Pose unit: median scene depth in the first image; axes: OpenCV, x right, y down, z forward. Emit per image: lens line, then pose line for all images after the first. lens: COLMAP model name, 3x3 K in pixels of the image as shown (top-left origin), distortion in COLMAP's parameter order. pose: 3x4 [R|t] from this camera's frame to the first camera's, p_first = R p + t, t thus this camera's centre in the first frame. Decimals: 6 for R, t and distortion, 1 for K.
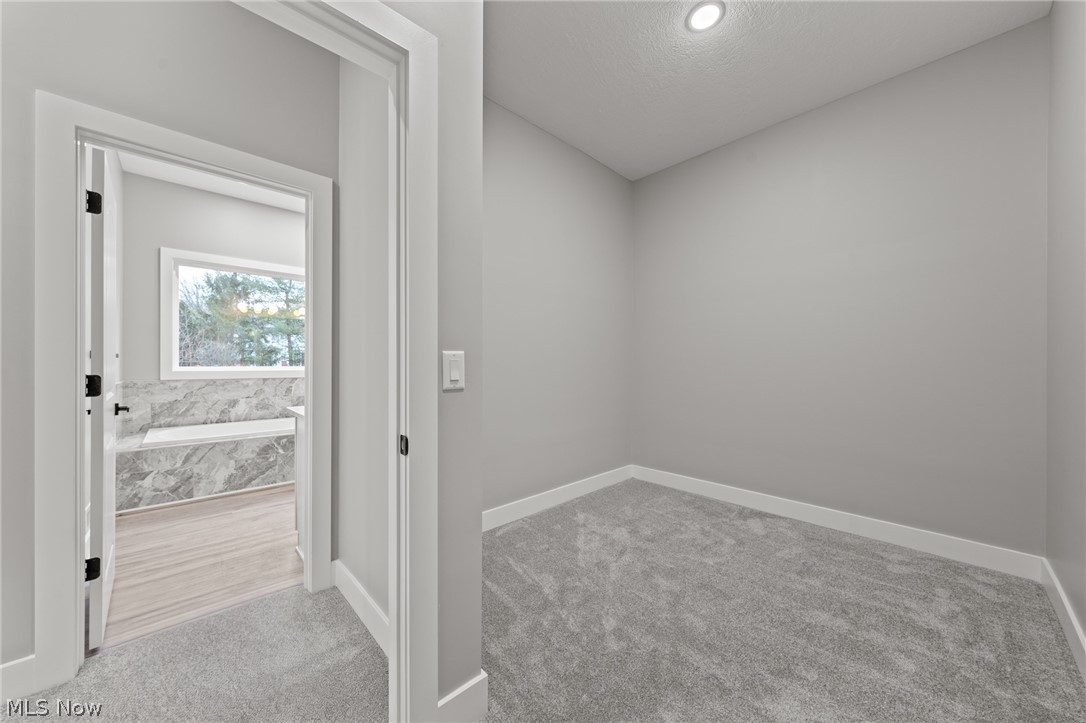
lens RADIAL K [[391.4, 0, 548.6], [0, 391.4, 363.5], [0, 0, 1]] dist [-0.002823, 0.000476]
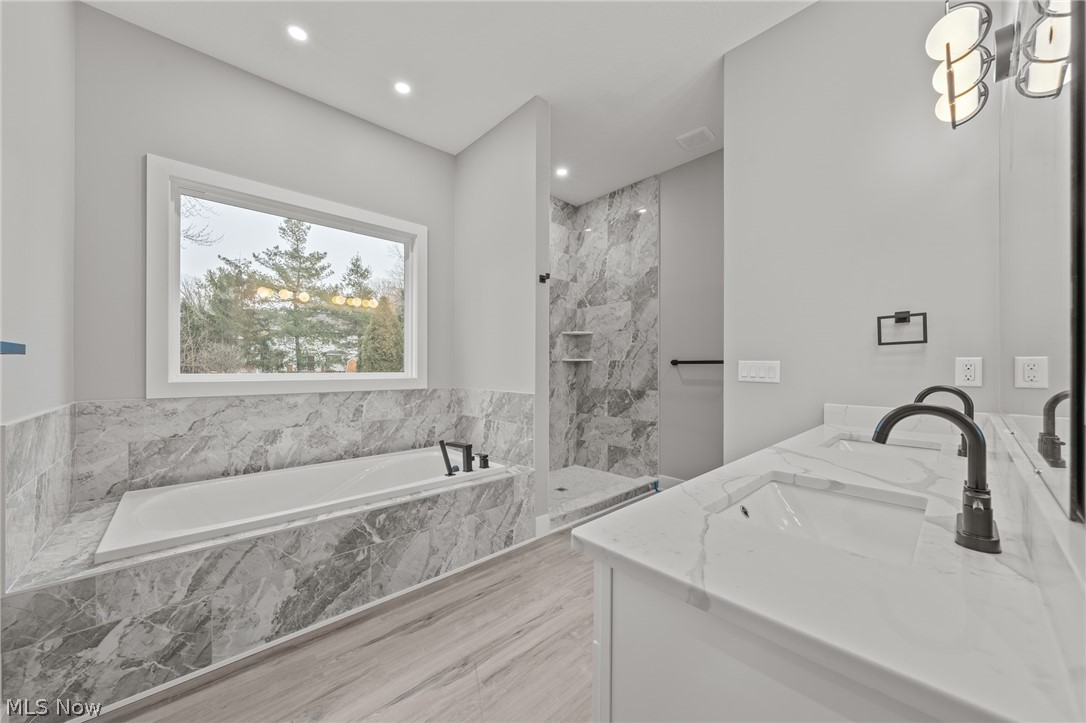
lens RADIAL K [[391.4, 0, 539.8], [0, 391.4, 365.9], [0, 0, 1]] dist [-0.002823, 0.000476]
pose [[0.999901, -0.001766, -0.013928, -0.434620], [0.001724, 0.999994, -0.003040, -0.000965], [0.013933, 0.003016, 0.999898, 0.459404]]
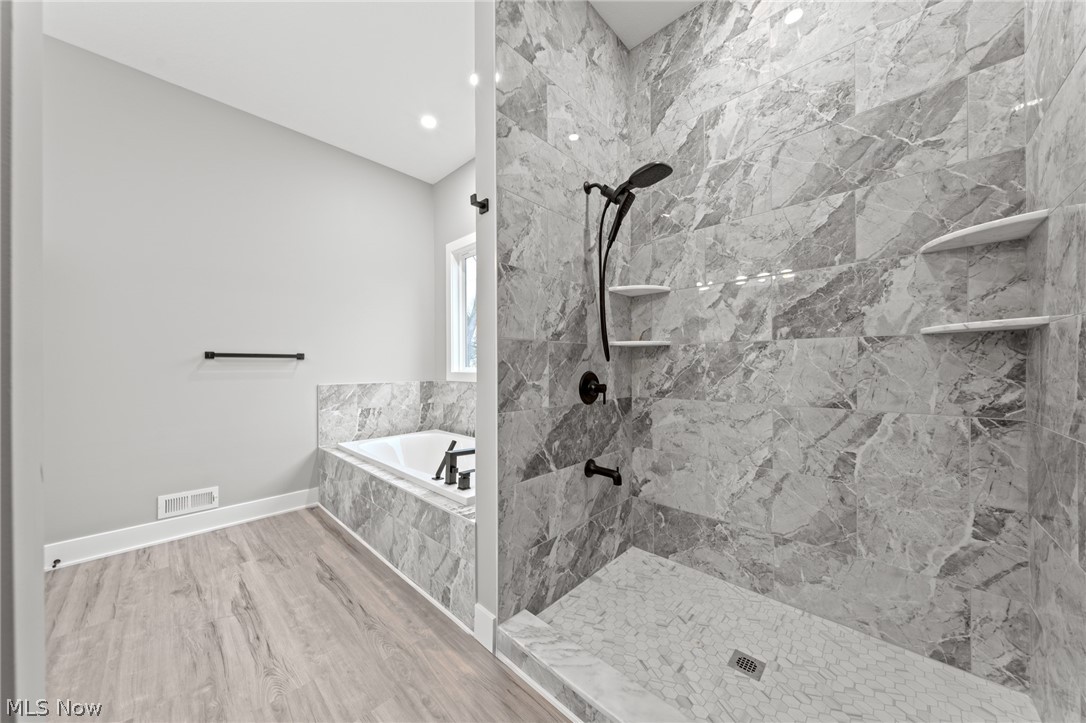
lens RADIAL K [[371.1, 0, 543.7], [0, 371.1, 364.1], [0, 0, 1]] dist [-0.004027, 0.000185]
pose [[0.042366, -0.008043, -0.999070, -0.056581], [0.007939, 0.999939, -0.007713, 0.010003], [0.999071, -0.007605, 0.042427, 1.188432]]
